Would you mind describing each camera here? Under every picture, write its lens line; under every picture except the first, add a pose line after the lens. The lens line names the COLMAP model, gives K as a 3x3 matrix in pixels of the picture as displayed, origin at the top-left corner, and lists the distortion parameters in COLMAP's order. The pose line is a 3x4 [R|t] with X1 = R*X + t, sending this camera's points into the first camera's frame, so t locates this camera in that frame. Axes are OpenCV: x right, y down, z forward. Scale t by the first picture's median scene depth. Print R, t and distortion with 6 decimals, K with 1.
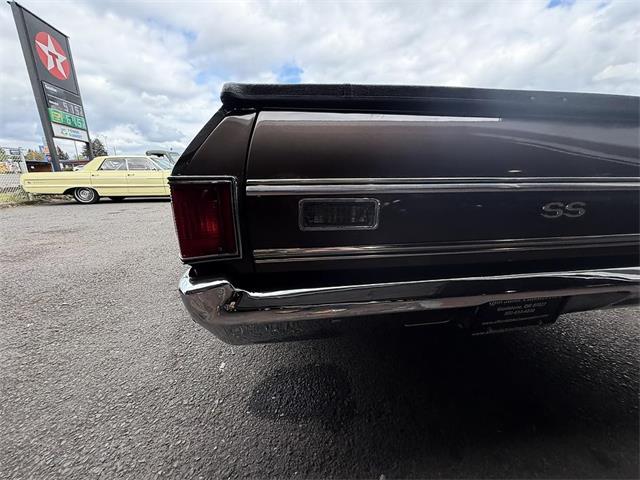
lens RADIAL K [[253.4, 0, 320.0], [0, 253.4, 240.0], [0, 0, 1]] dist [-0.001064, 0.000053]
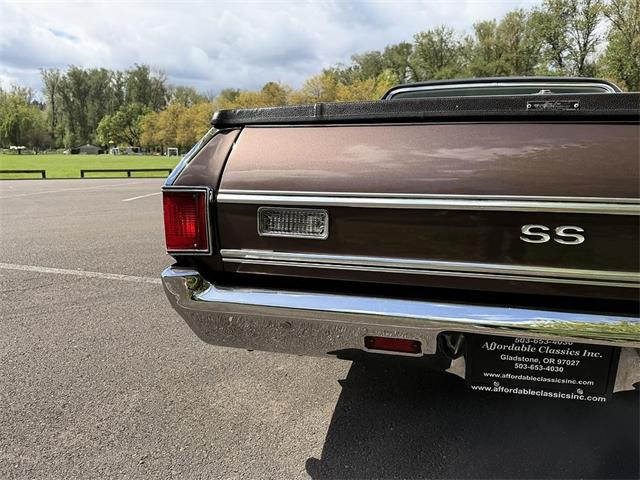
lens RADIAL K [[520.8, 0, 319.8], [0, 520.8, 244.6], [0, 0, 1]] dist [0.101353, -0.135621]
pose [[0.922683, 0.075742, -0.378046, 0.934951], [-0.106000, 0.992563, -0.059850, 0.101993], [0.370701, 0.095296, 0.923850, -0.918634]]
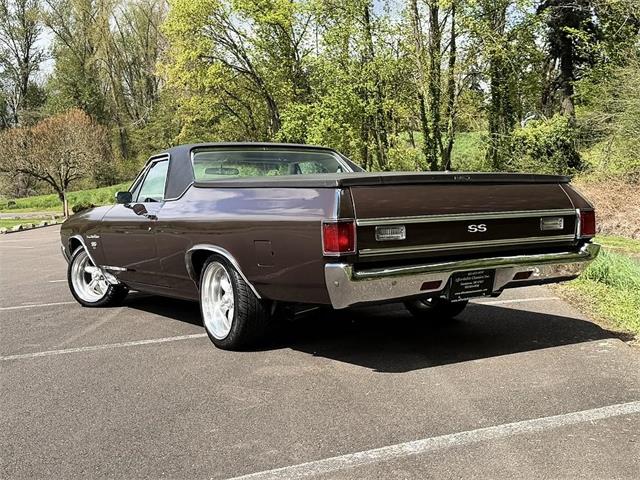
lens RADIAL K [[795.9, 0, 310.9], [0, 795.9, 251.3], [0, 0, 1]] dist [0.113872, -0.069725]
pose [[0.918553, -0.052993, 0.391729, -3.038519], [0.127551, 0.977701, -0.166828, 1.038153], [-0.374153, 0.203205, 0.904830, -4.624208]]
